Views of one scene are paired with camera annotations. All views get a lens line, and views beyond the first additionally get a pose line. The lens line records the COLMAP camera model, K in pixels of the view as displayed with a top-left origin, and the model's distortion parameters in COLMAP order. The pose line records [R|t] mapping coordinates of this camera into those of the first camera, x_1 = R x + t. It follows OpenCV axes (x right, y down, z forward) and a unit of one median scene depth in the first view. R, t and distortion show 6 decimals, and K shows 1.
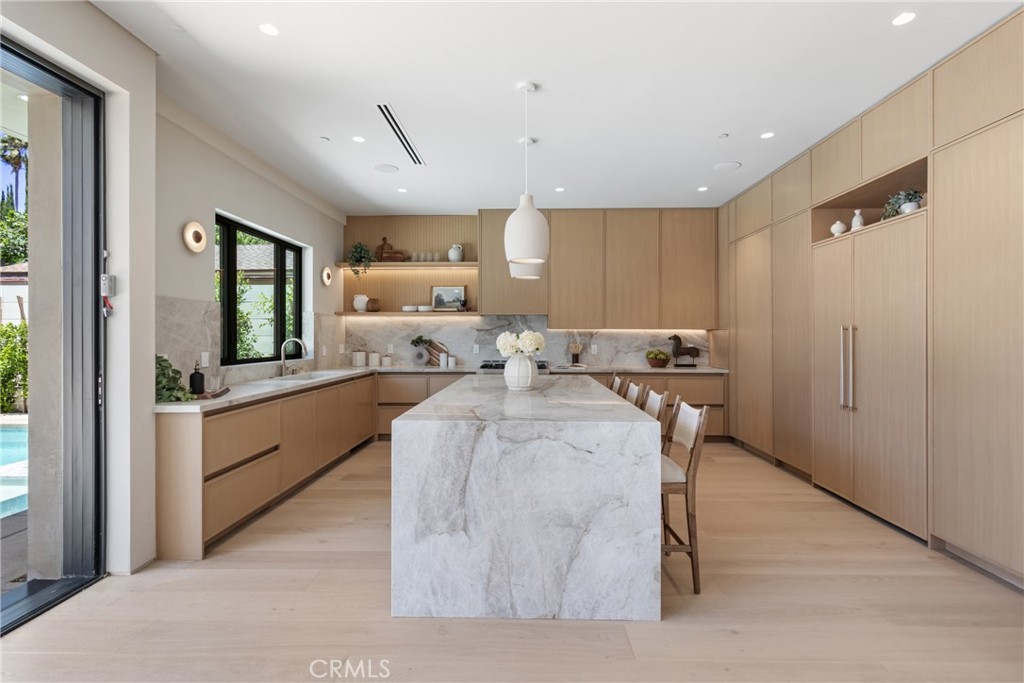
lens RADIAL K [[477.1, 0, 520.5], [0, 477.1, 334.9], [0, 0, 1]] dist [0.005694, -0.000500]
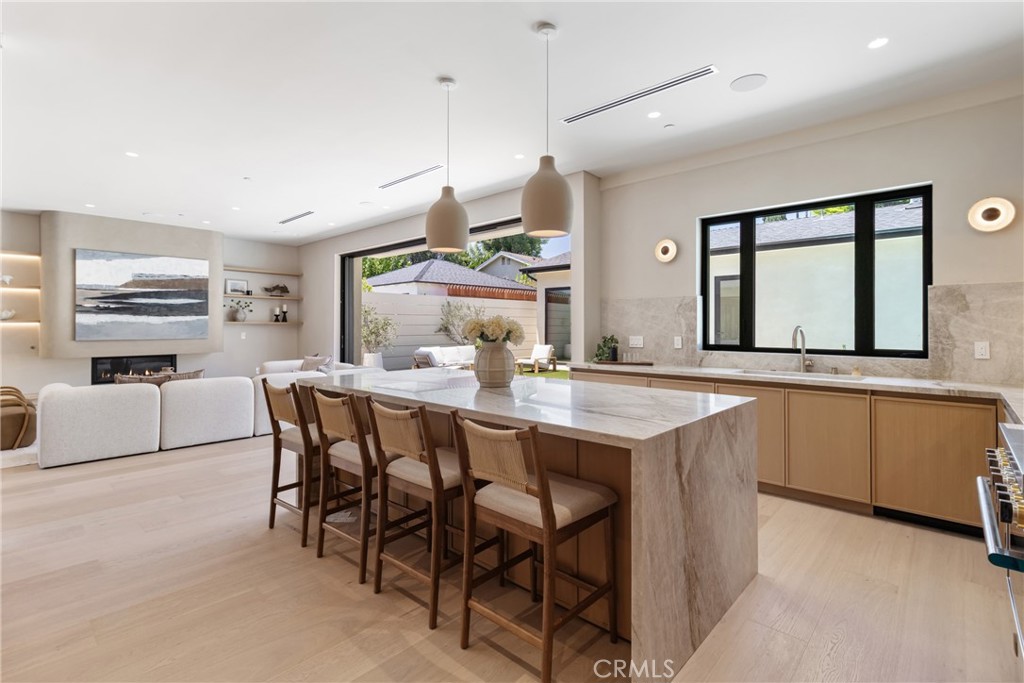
lens RADIAL K [[477.1, 0, 521.3], [0, 477.1, 321.0], [0, 0, 1]] dist [0.005694, -0.000500]
pose [[-0.655672, -0.008812, -0.754994, 0.381381], [0.001113, 0.999920, -0.012637, 0.006308], [0.755045, -0.009126, -0.655610, 0.994043]]
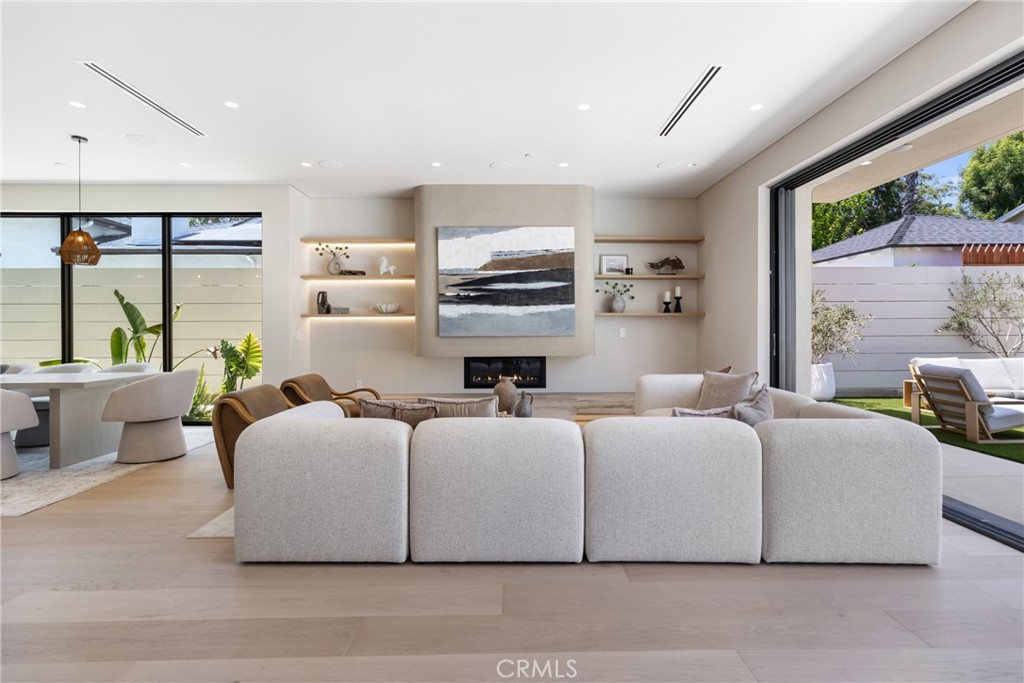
lens RADIAL K [[477.1, 0, 516.9], [0, 477.1, 326.9], [0, 0, 1]] dist [0.005694, -0.000500]
pose [[-0.999266, 0.002841, -0.038189, 0.075256], [0.003014, 0.999985, -0.004472, 0.024168], [0.038176, -0.004584, -0.999261, 0.358090]]
